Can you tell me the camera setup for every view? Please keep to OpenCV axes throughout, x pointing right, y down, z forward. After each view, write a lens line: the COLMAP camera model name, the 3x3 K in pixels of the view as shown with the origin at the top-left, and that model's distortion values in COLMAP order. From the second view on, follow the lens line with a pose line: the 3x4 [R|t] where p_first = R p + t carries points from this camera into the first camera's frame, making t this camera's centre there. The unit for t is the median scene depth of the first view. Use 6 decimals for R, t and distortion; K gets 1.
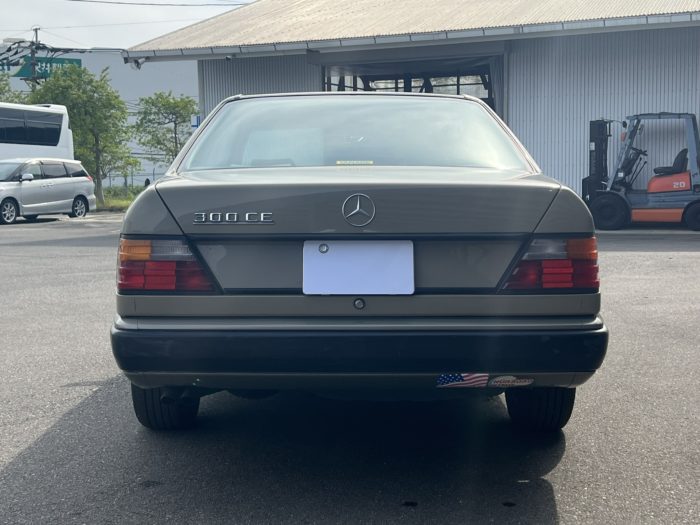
lens RADIAL K [[1049.2, 0, 350.0], [0, 1049.2, 262.5], [0, 0, 1]] dist [0.102658, -0.036139]
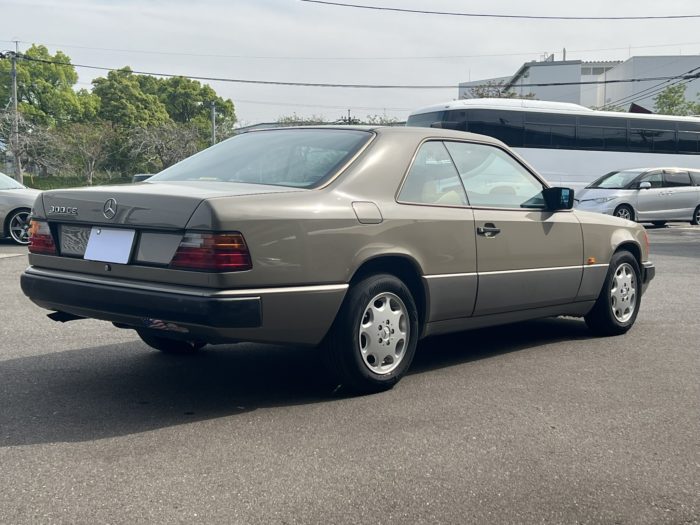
lens RADIAL K [[1049.2, 0, 350.0], [0, 1049.2, 262.5], [0, 0, 1]] dist [0.102658, -0.036139]
pose [[0.759069, 0.068013, -0.647448, 0.165245], [-0.072339, 0.997181, 0.019941, -0.003341], [0.646979, 0.031699, 0.761849, 0.004051]]
